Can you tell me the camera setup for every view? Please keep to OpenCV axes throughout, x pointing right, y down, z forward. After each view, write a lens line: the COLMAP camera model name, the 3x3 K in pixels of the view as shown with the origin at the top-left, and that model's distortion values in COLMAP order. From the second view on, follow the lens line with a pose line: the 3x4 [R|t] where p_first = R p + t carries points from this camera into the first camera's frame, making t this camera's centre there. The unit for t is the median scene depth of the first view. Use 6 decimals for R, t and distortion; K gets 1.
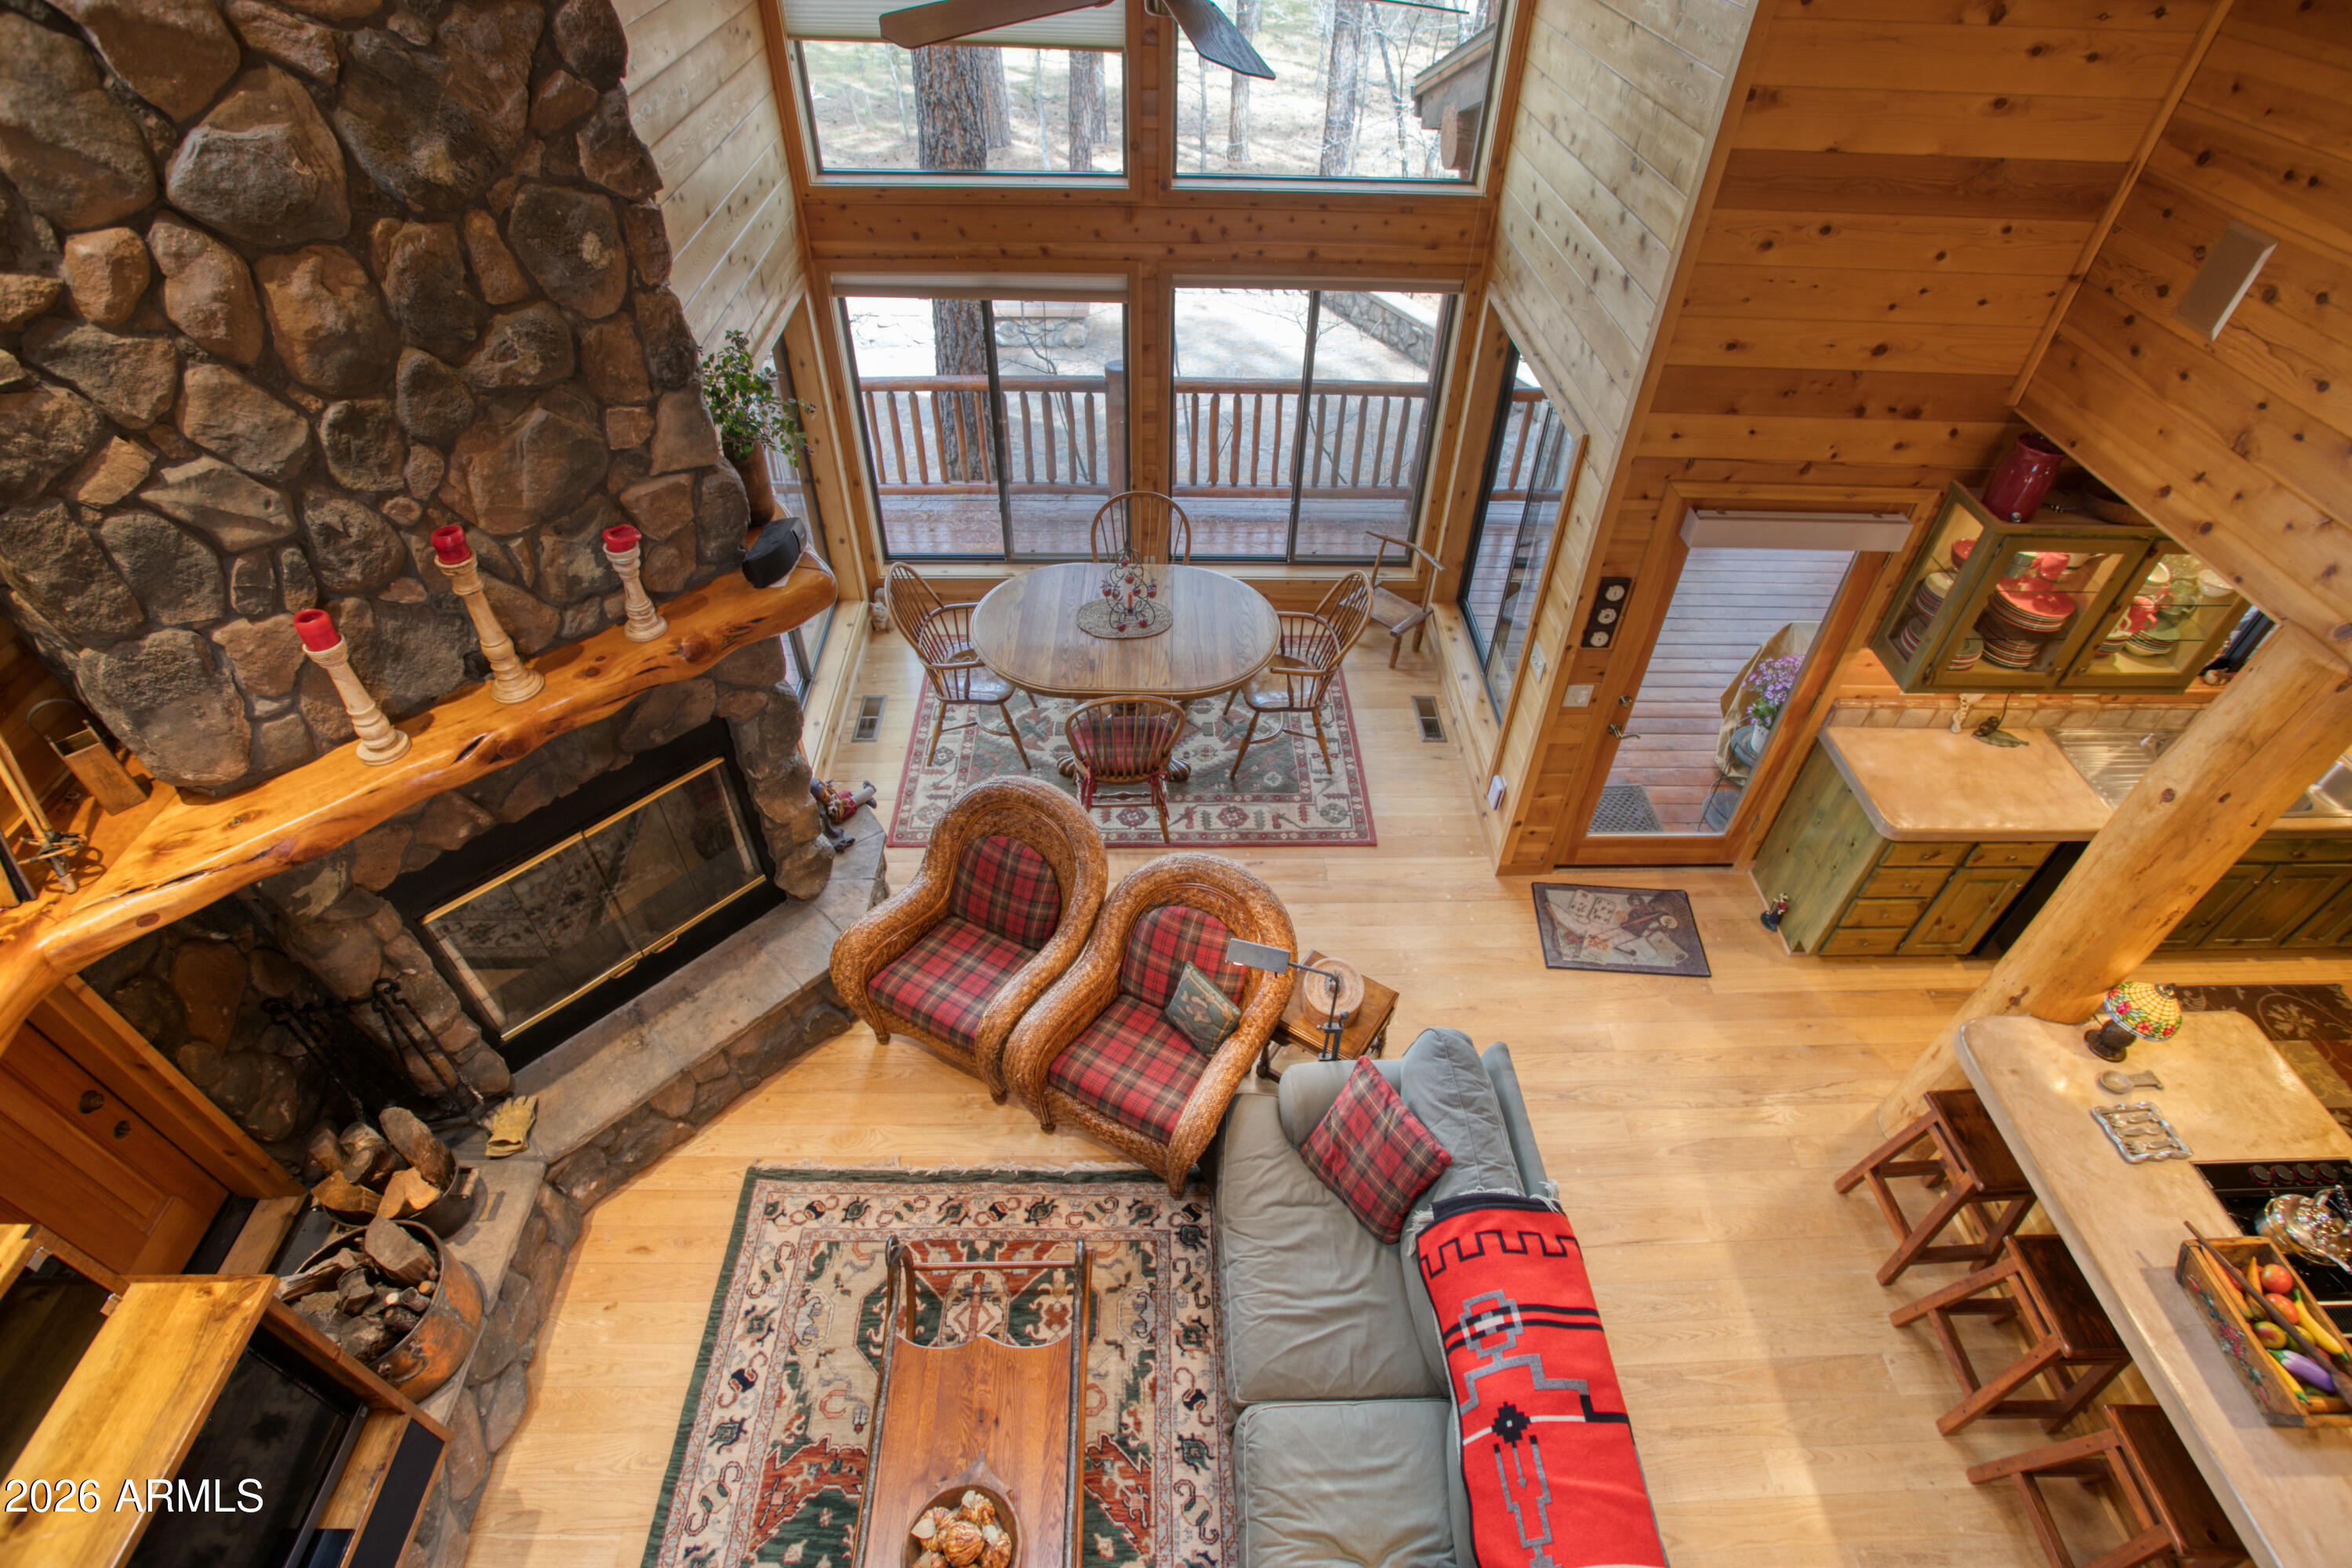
lens RADIAL K [[1140.6, 0, 1187.0], [0, 1140.6, 787.3], [0, 0, 1]] dist [-0.067902, 0.022928]
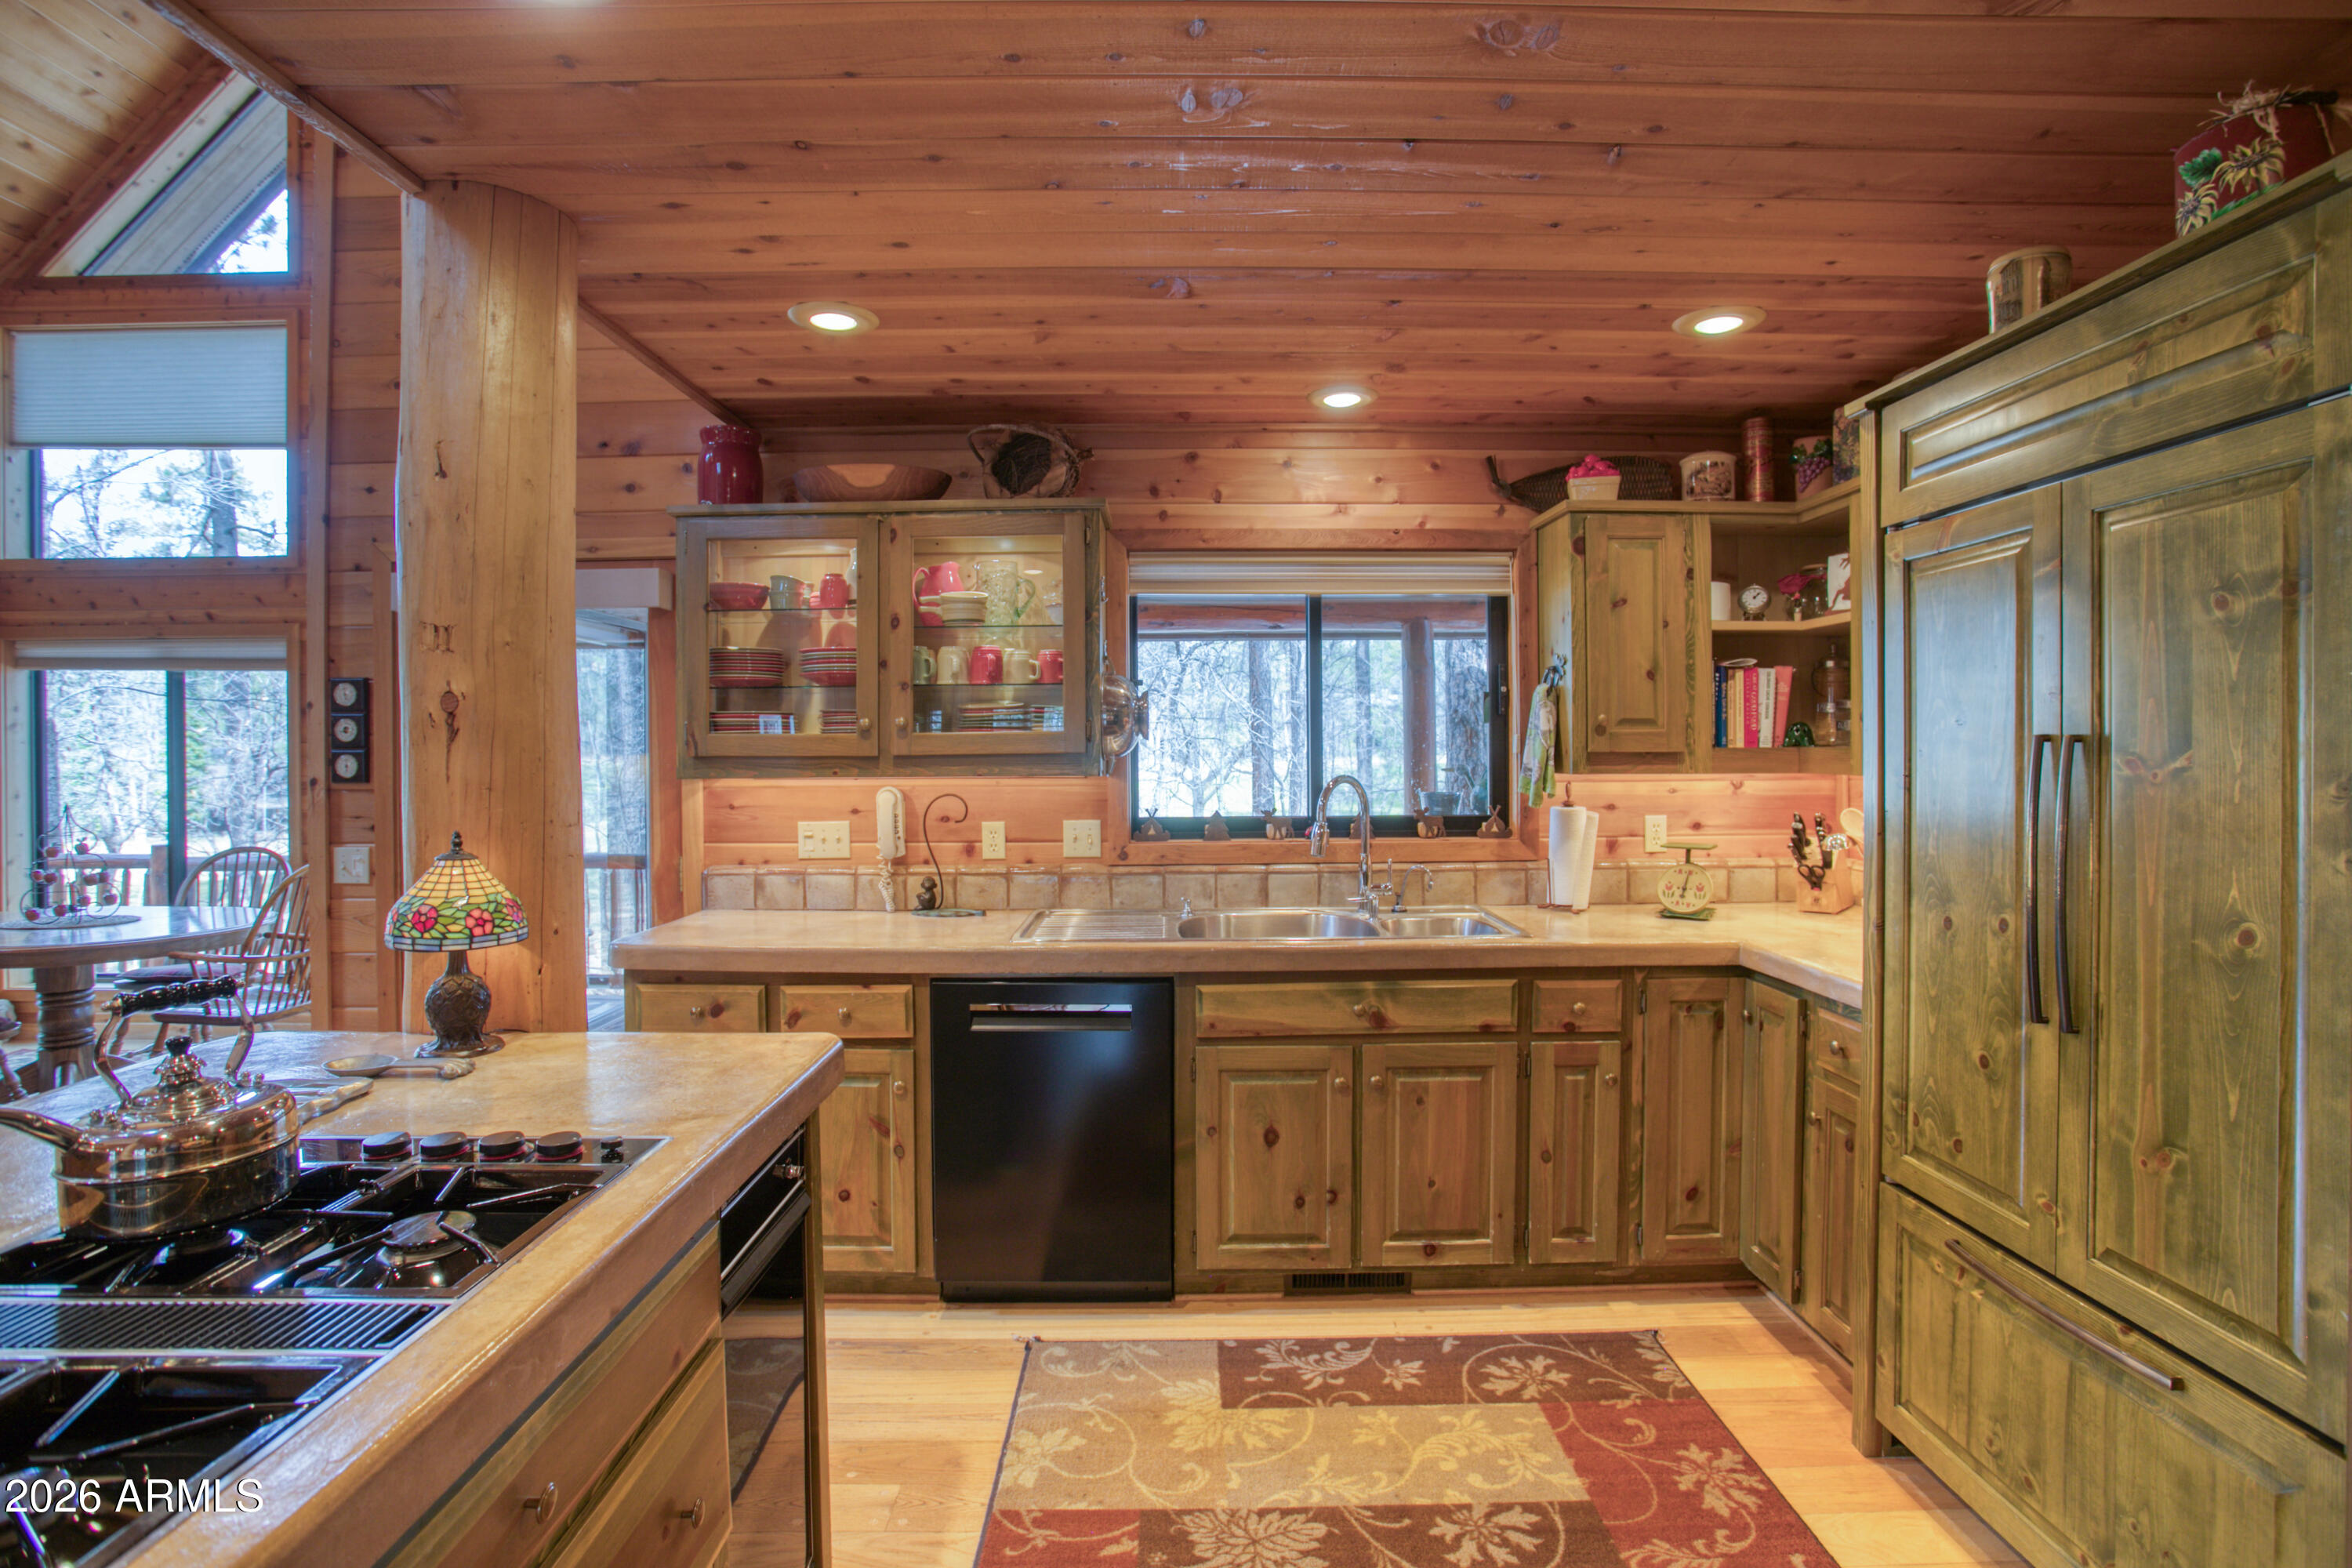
lens RADIAL K [[1140.6, 0, 1184.1], [0, 1140.6, 764.6], [0, 0, 1]] dist [-0.067902, 0.022928]
pose [[0.999542, -0.026228, -0.015099, 1.499711], [0.008850, 0.730440, -0.682920, 0.616353], [0.028941, 0.682473, 0.730337, 0.729409]]
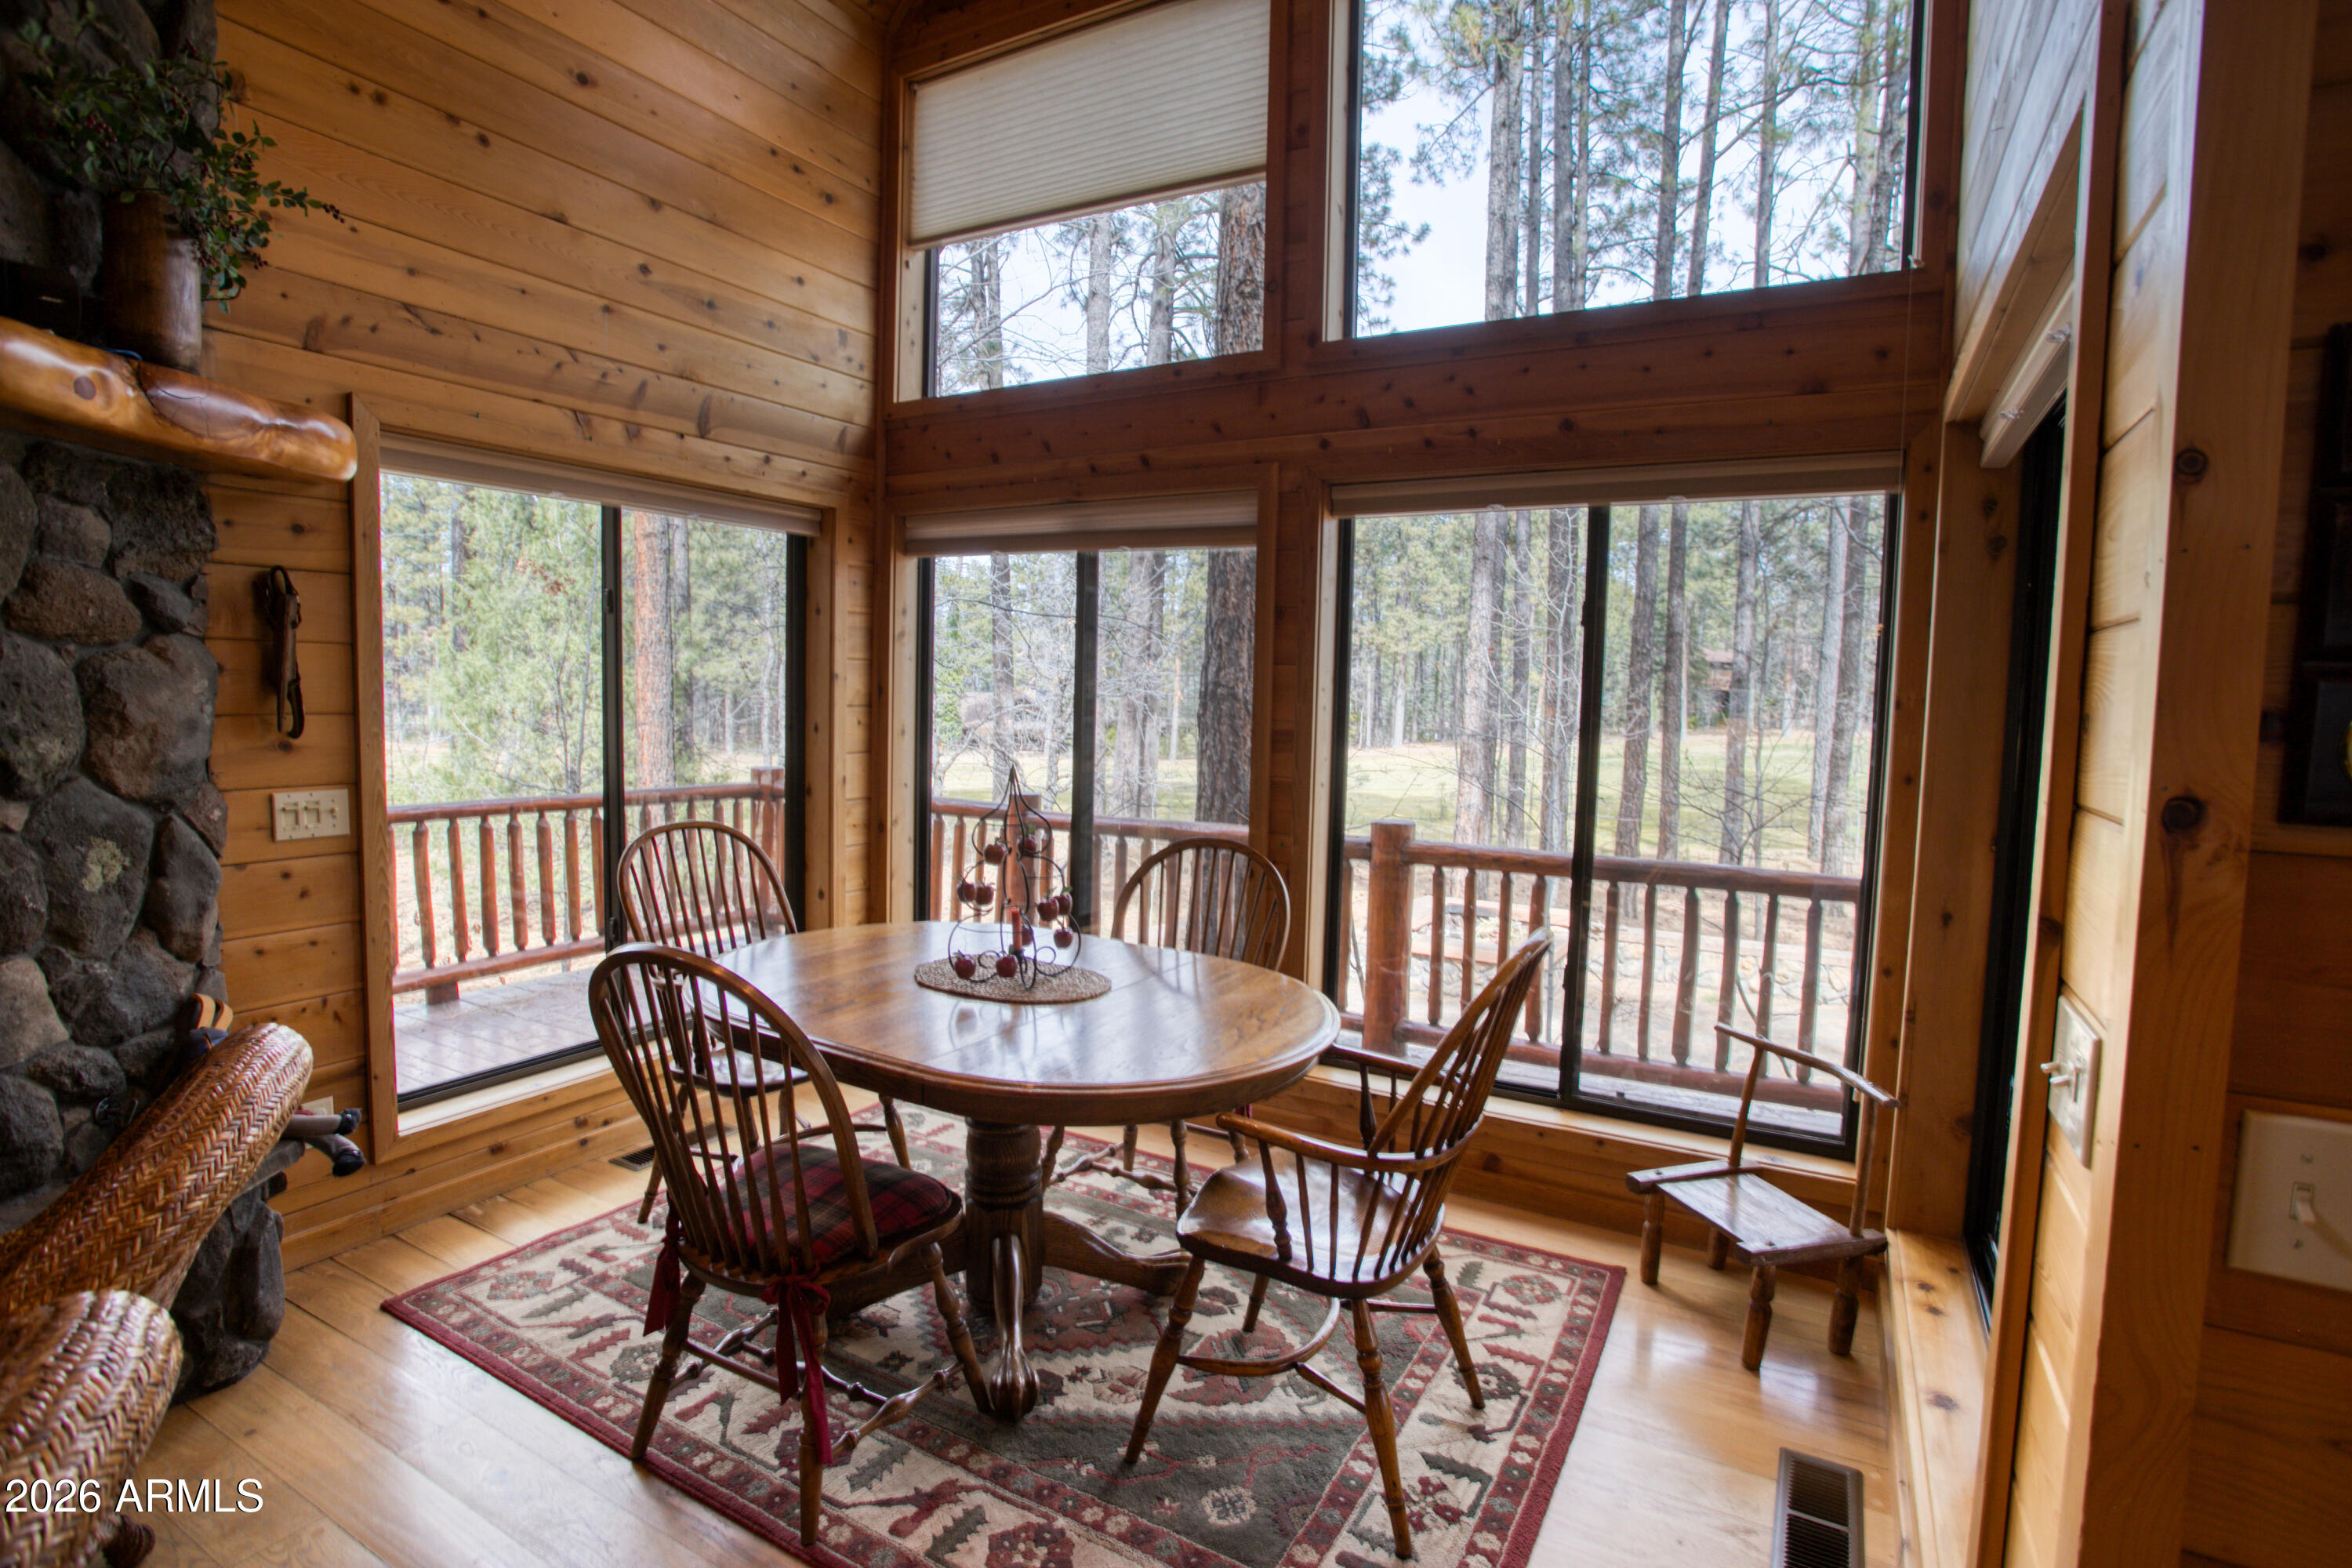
lens RADIAL K [[1140.6, 0, 1195.1], [0, 1140.6, 777.3], [0, 0, 1]] dist [-0.067902, 0.022928]
pose [[0.857108, 0.038604, -0.513688, 0.468851], [-0.360427, 0.757395, -0.544468, 0.024688], [0.368046, 0.651815, 0.663083, 1.323653]]
